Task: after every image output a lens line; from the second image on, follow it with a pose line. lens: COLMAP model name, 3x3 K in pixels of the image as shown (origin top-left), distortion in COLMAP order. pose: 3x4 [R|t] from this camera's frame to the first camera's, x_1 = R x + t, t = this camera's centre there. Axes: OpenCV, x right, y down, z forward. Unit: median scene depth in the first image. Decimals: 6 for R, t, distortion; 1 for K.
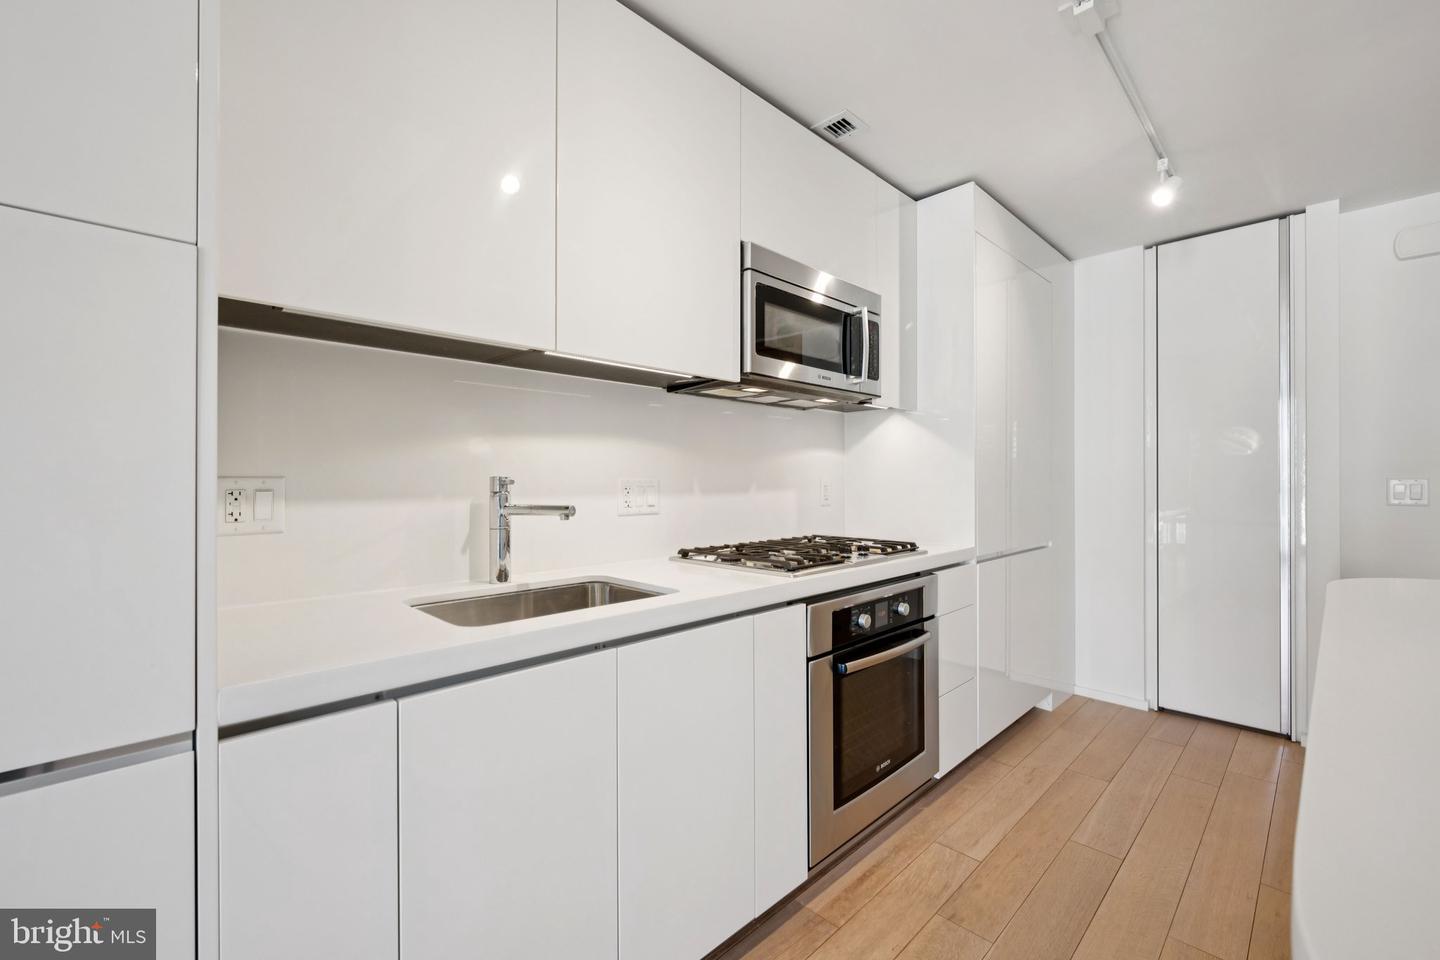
lens RADIAL K [[611.5, 0, 732.9], [0, 611.5, 477.4], [0, 0, 1]] dist [0.007674, -0.000066]
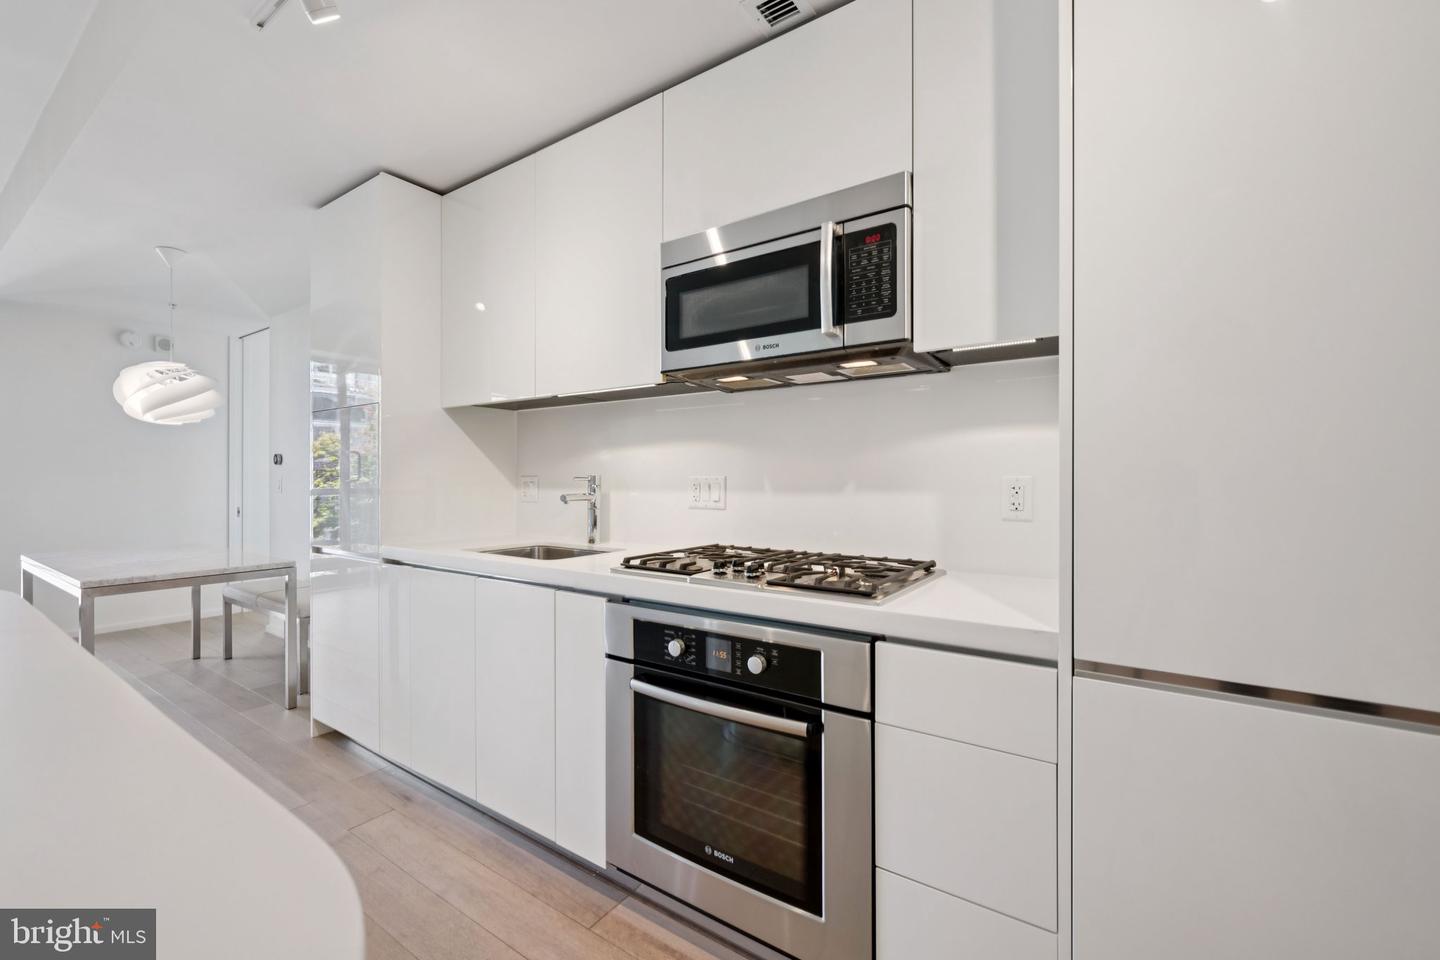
lens RADIAL K [[611.5, 0, 714.6], [0, 611.5, 478.5], [0, 0, 1]] dist [0.007674, -0.000066]
pose [[0.157404, 0.003708, -0.987527, 0.976693], [0.005745, 0.999973, 0.004671, 0.001408], [0.987518, -0.006408, 0.157379, 0.865951]]
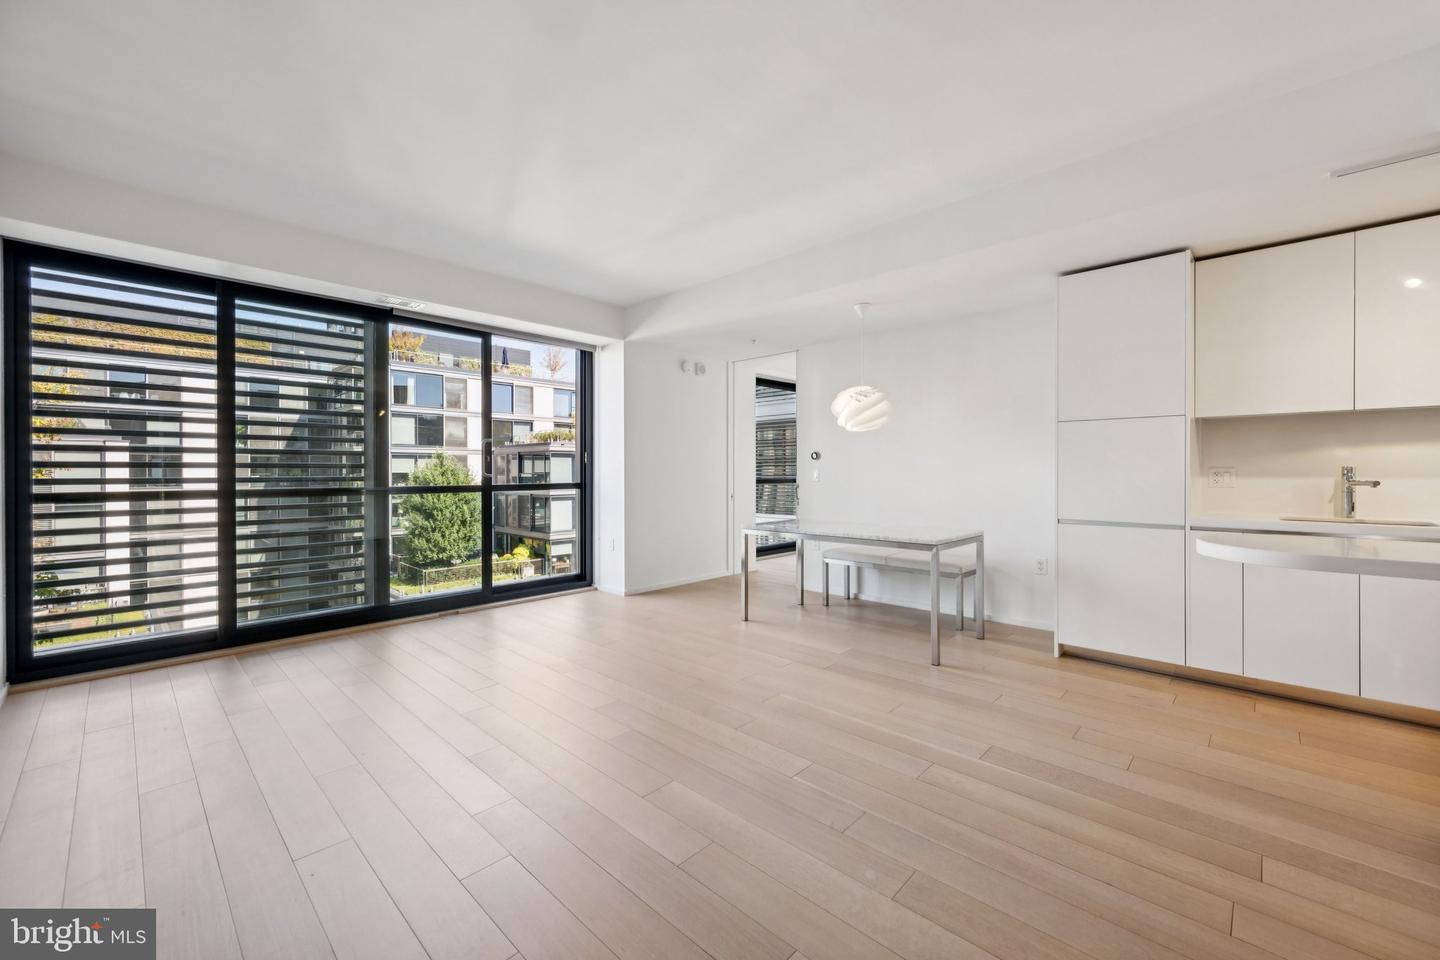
lens RADIAL K [[575.1, 0, 713.8], [0, 575.1, 471.5], [0, 0, 1]] dist [0.001090, 0.001090]
pose [[0.014132, 0.004007, -0.999892, 1.252418], [0.007466, 0.999964, 0.004113, -0.007713], [0.999872, -0.007523, 0.014101, -0.949283]]
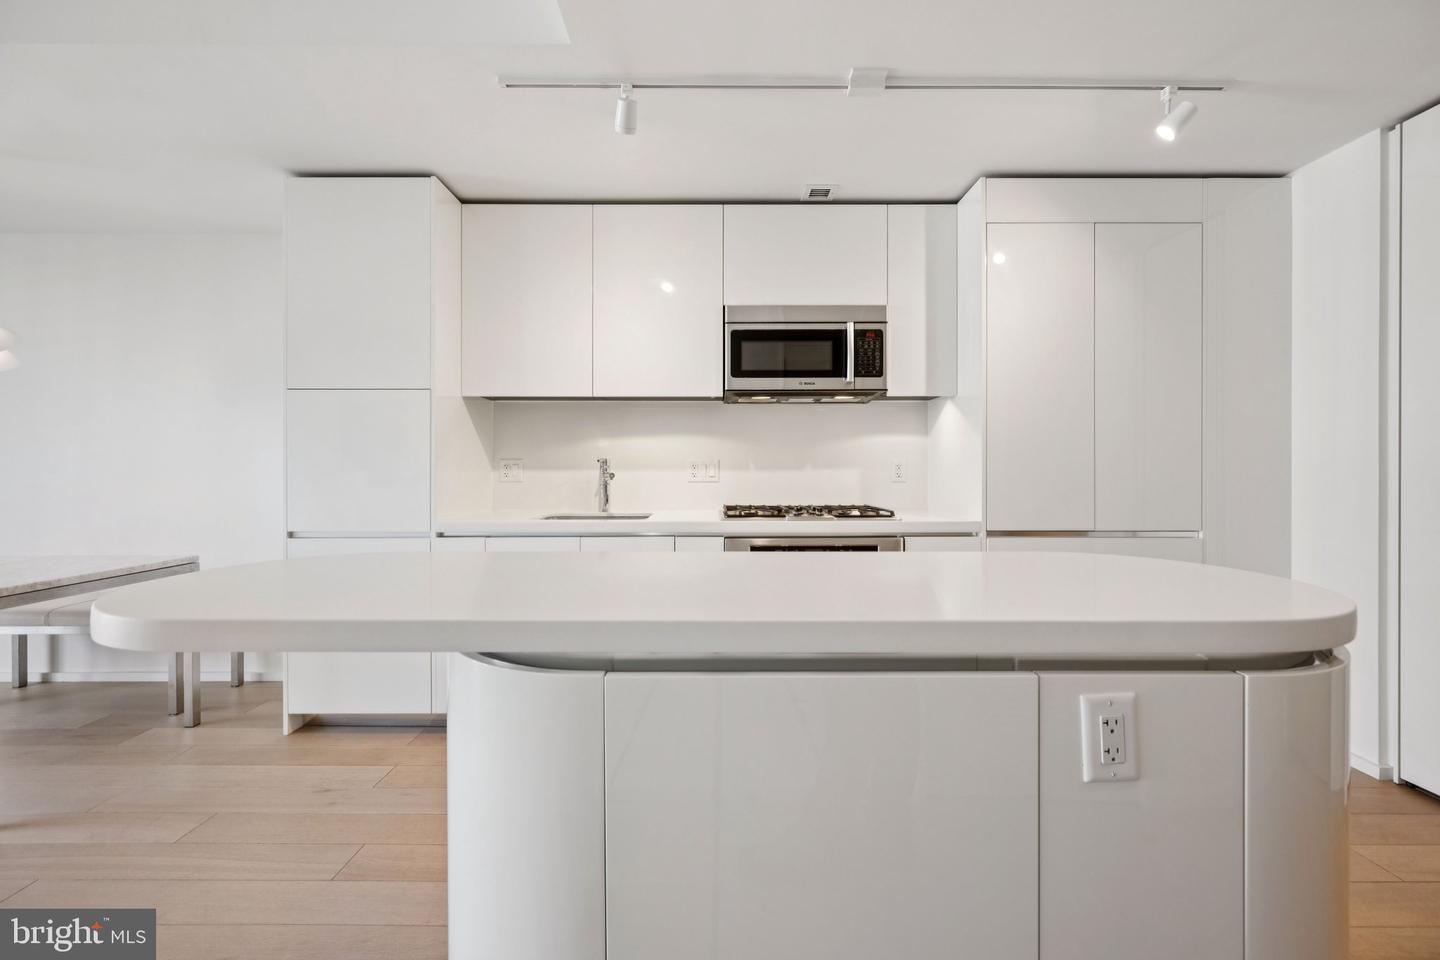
lens RADIAL K [[575.1, 0, 718.6], [0, 575.1, 467.1], [0, 0, 1]] dist [0.001090, 0.001090]
pose [[0.701316, -0.000838, -0.712850, 0.980065], [0.003249, 0.999993, 0.002021, 0.019427], [0.712843, -0.003734, 0.701313, -0.030010]]
